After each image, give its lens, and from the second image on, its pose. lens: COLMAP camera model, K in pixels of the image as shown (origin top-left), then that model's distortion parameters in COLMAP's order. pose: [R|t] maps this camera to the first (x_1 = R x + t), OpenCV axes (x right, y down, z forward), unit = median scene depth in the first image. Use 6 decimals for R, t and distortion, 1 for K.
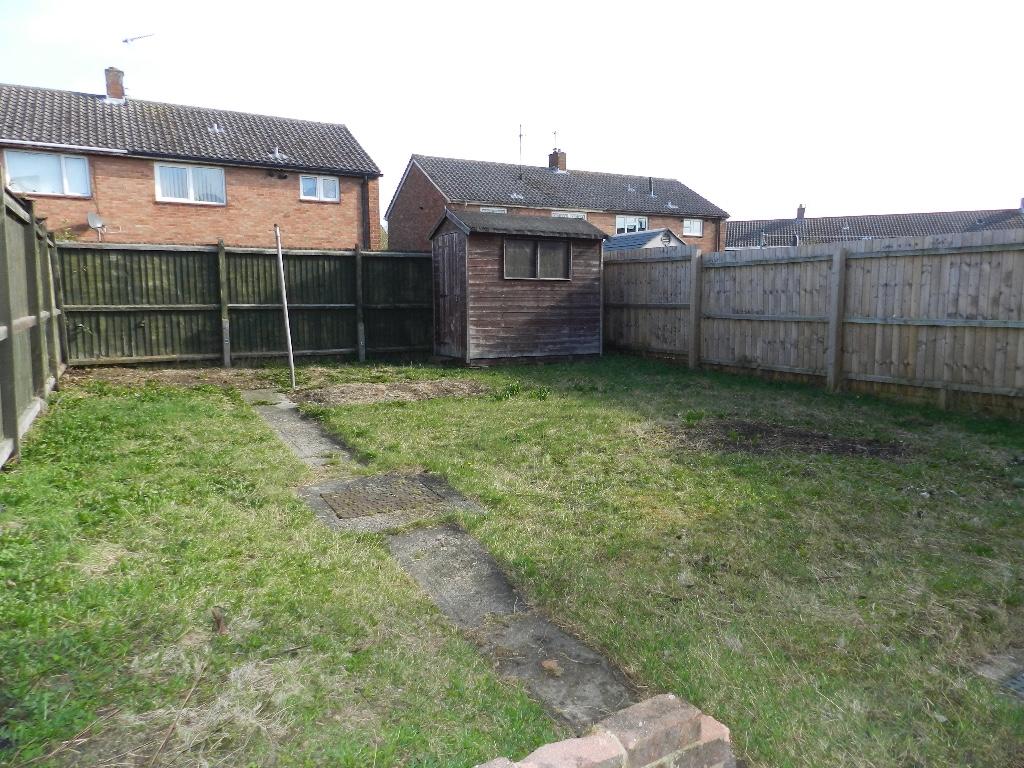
lens RADIAL K [[695.6, 0, 512.0], [0, 695.6, 384.0], [0, 0, 1]] dist [0.022753, -0.000666]
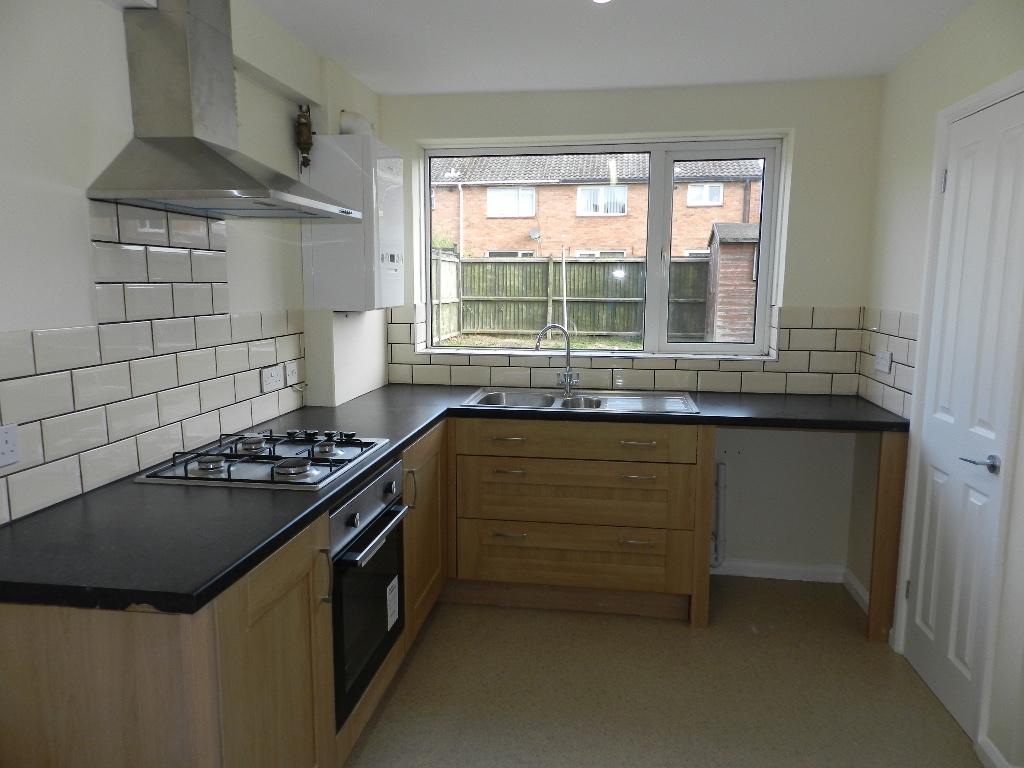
lens RADIAL K [[695.6, 0, 512.0], [0, 695.6, 384.0], [0, 0, 1]] dist [0.022753, -0.000666]
pose [[0.786651, 0.097077, -0.609718, 0.425789], [-0.086531, 0.995149, 0.046802, 0.006037], [0.611303, 0.015943, 0.791236, -0.200829]]
